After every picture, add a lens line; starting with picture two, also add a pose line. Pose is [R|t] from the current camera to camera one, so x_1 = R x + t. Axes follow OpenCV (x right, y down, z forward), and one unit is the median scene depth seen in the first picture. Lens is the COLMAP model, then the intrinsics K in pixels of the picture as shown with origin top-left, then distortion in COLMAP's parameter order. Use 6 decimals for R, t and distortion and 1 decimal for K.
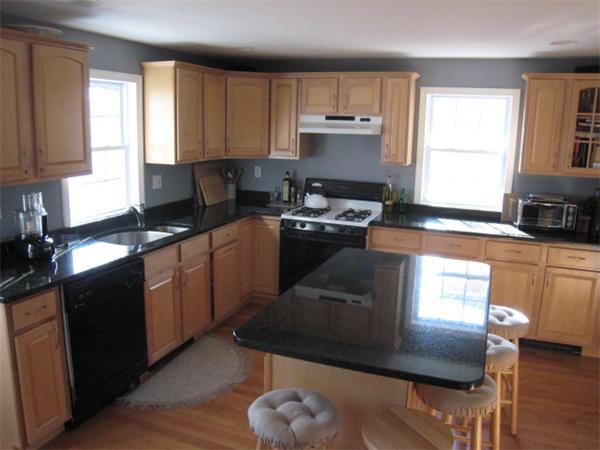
lens RADIAL K [[499.0, 0, 289.2], [0, 499.0, 227.8], [0, 0, 1]] dist [-0.130898, 0.068953]
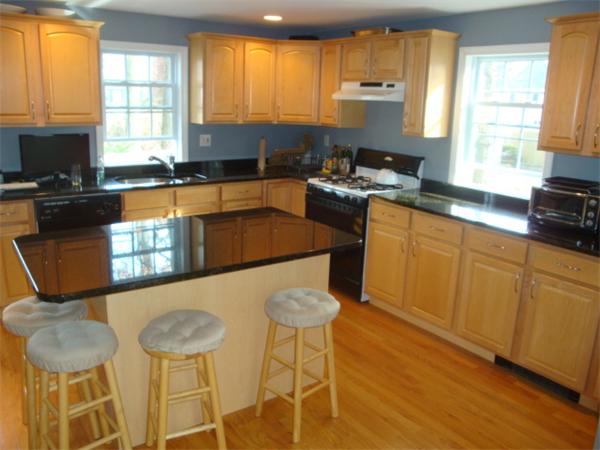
lens RADIAL K [[514.1, 0, 300.0], [0, 514.1, 225.0], [0, 0, 1]] dist [-0.175474, 0.192853]
pose [[0.843433, 0.135401, -0.519892, 0.592567], [-0.127713, 0.990510, 0.050778, 0.013716], [0.521833, 0.023569, 0.852722, 0.128051]]
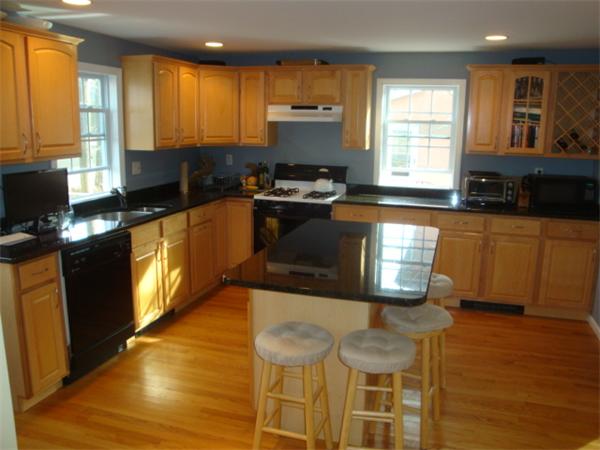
lens RADIAL K [[514.1, 0, 300.0], [0, 514.1, 225.0], [0, 0, 1]] dist [-0.175474, 0.192853]
pose [[0.996196, -0.023971, 0.083777, -0.008175], [0.024856, 0.999646, -0.009541, 0.054307], [-0.083518, 0.011587, 0.996439, -0.130350]]
